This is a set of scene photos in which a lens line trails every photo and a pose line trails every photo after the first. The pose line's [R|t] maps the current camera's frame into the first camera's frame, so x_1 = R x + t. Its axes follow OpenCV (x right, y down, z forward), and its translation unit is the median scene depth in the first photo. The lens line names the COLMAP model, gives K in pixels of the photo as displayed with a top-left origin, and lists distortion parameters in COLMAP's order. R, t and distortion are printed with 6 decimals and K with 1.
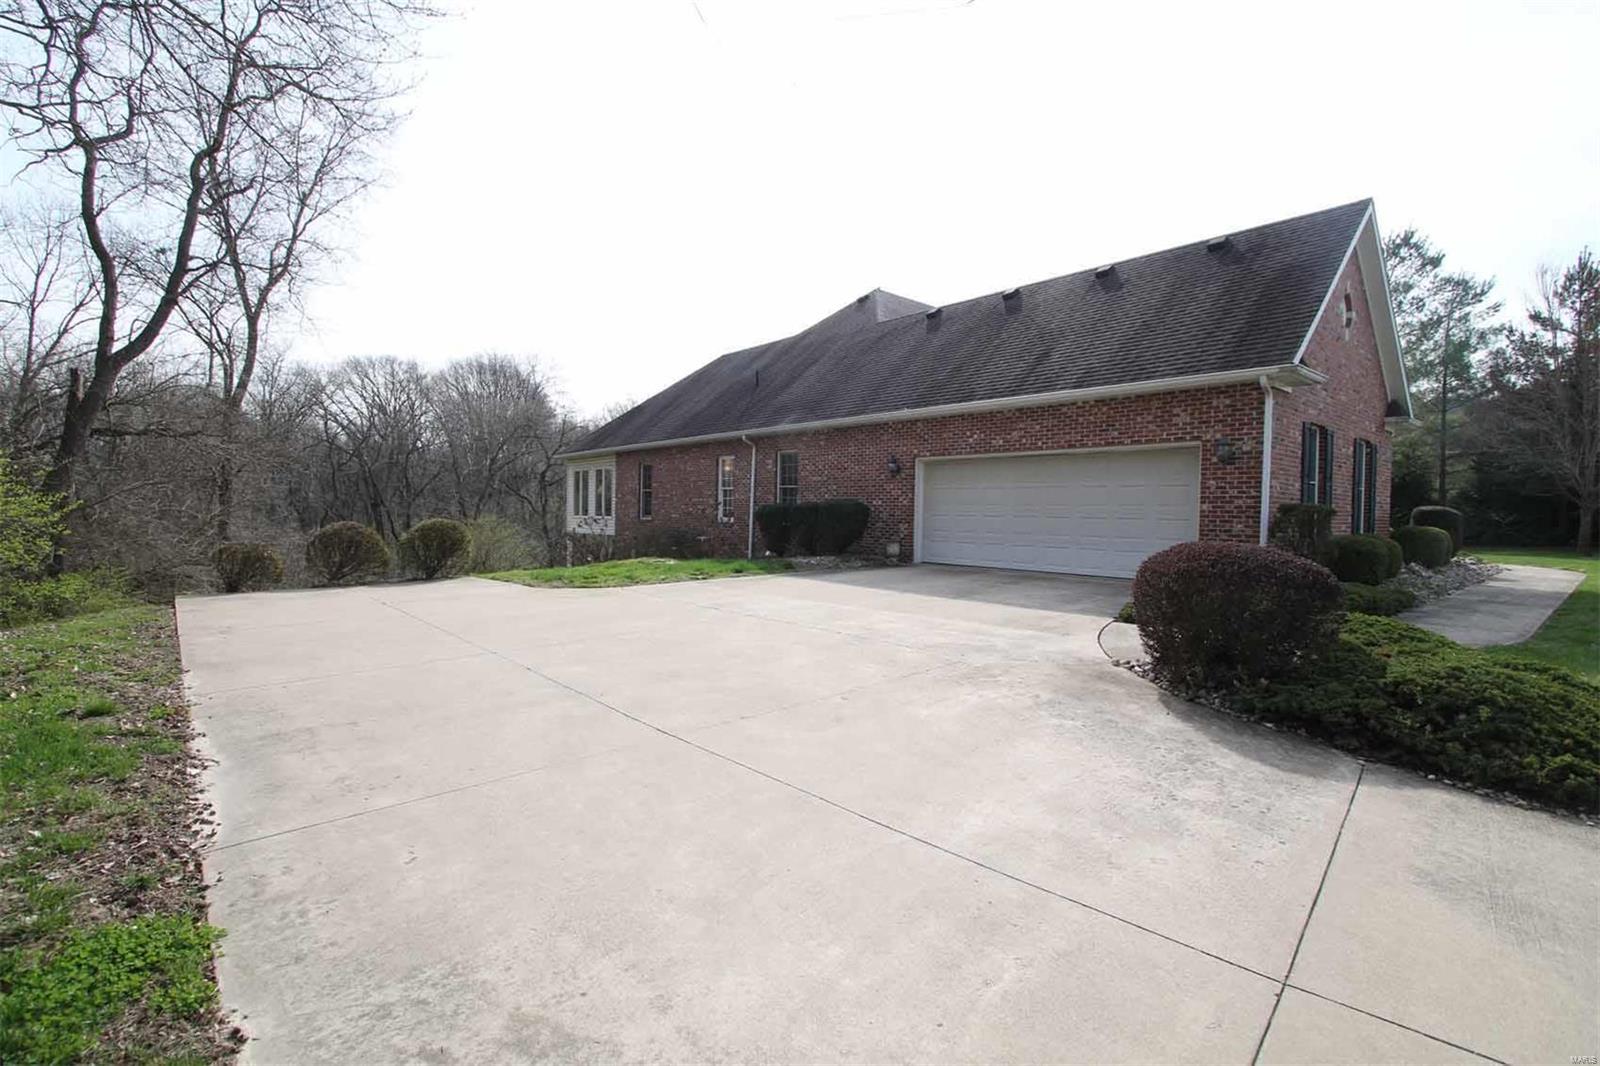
lens RADIAL K [[739.2, 0, 797.1], [0, 739.2, 536.7], [0, 0, 1]] dist [-0.005480, -0.000841]
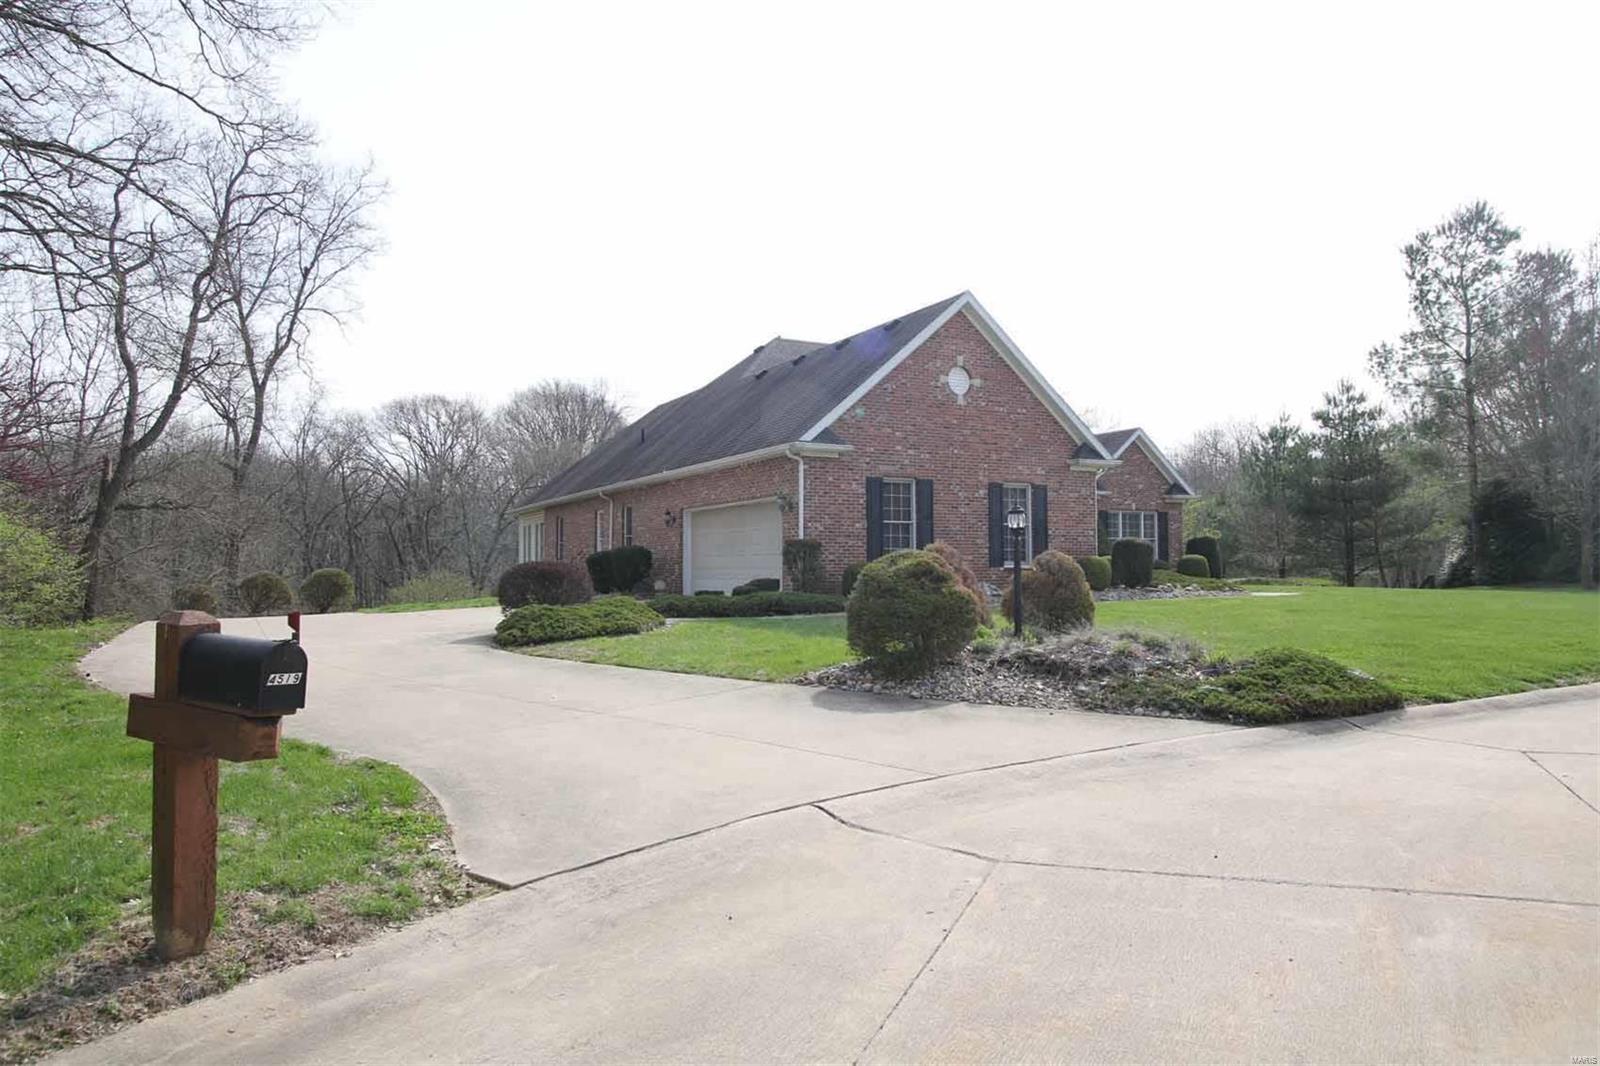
lens RADIAL K [[1065.0, 0, 803.5], [0, 1065.0, 532.7], [0, 0, 1]] dist [0.000761, 0.002171]
pose [[0.976638, -0.029431, -0.212867, 0.488501], [0.015089, 0.997524, -0.068693, 0.036303], [0.214361, 0.063876, 0.974664, -0.442522]]
